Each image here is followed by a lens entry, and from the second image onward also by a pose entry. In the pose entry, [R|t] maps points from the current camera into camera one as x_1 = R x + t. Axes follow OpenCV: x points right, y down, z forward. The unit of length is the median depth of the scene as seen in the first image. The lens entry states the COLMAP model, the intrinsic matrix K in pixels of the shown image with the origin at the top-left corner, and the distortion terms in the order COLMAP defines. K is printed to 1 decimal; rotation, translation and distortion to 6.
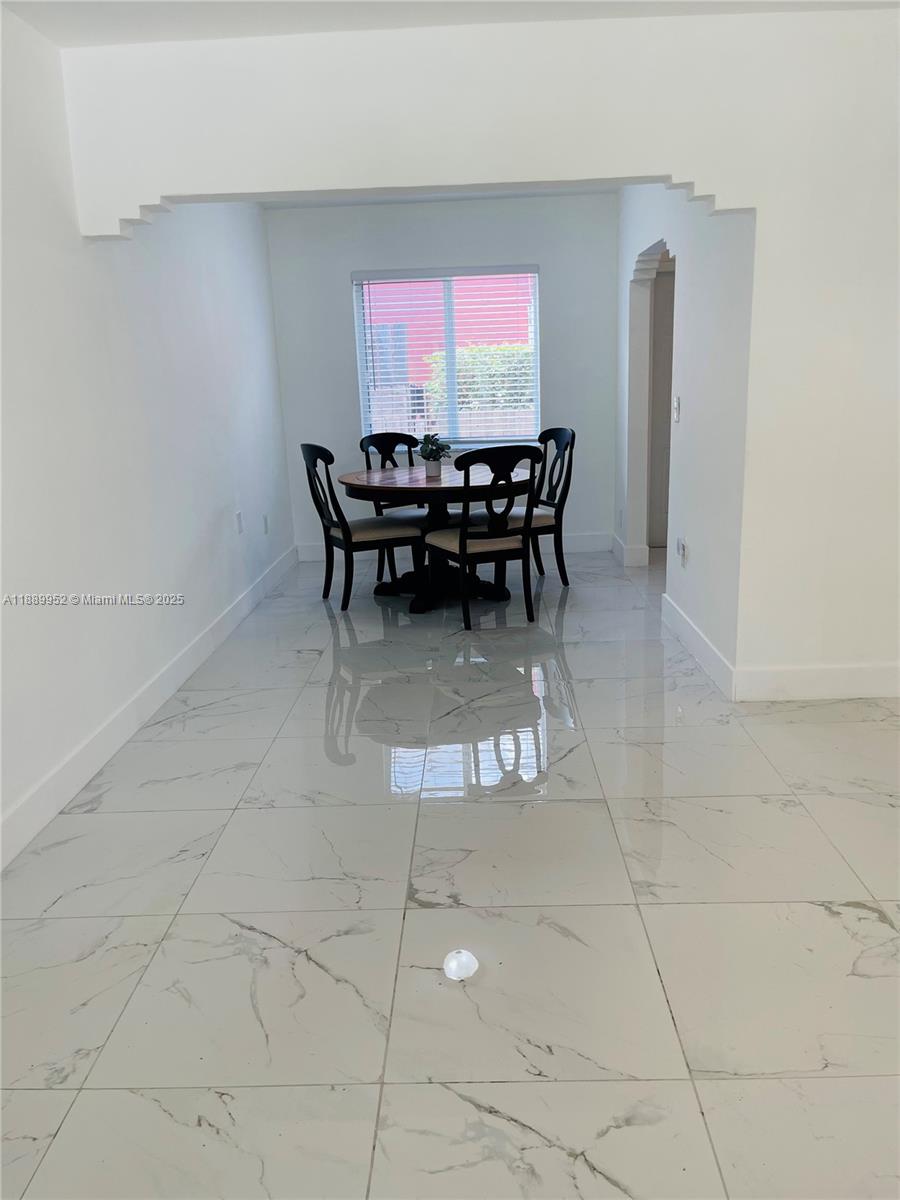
lens RADIAL K [[920.6, 0, 455.4], [0, 920.6, 598.5], [0, 0, 1]] dist [0.074552, -0.097875]
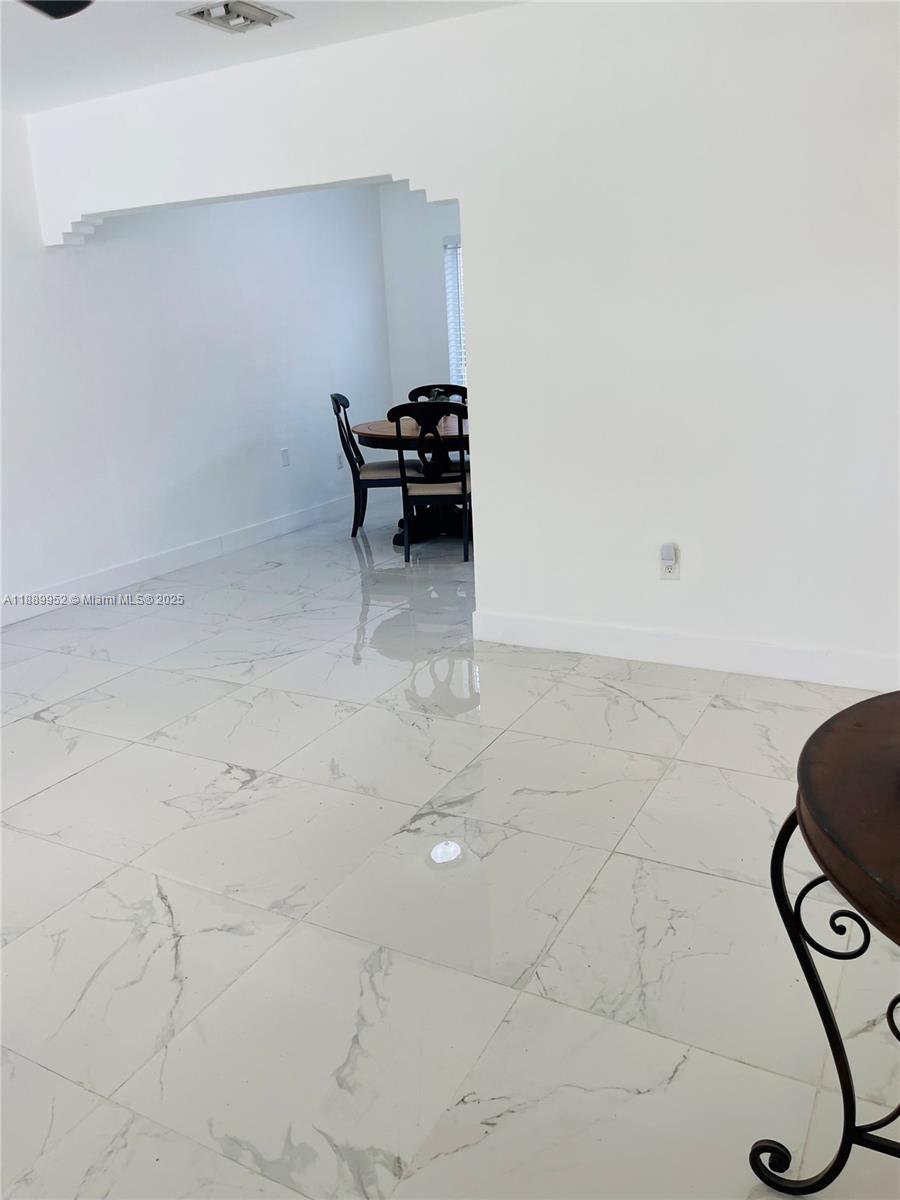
lens RADIAL K [[920.6, 0, 448.6], [0, 920.6, 600.8], [0, 0, 1]] dist [0.074552, -0.097875]
pose [[0.890238, 0.125777, -0.437785, 0.604190], [-0.096129, 0.991351, 0.089339, -0.026727], [0.445236, -0.037449, 0.894630, -0.017338]]
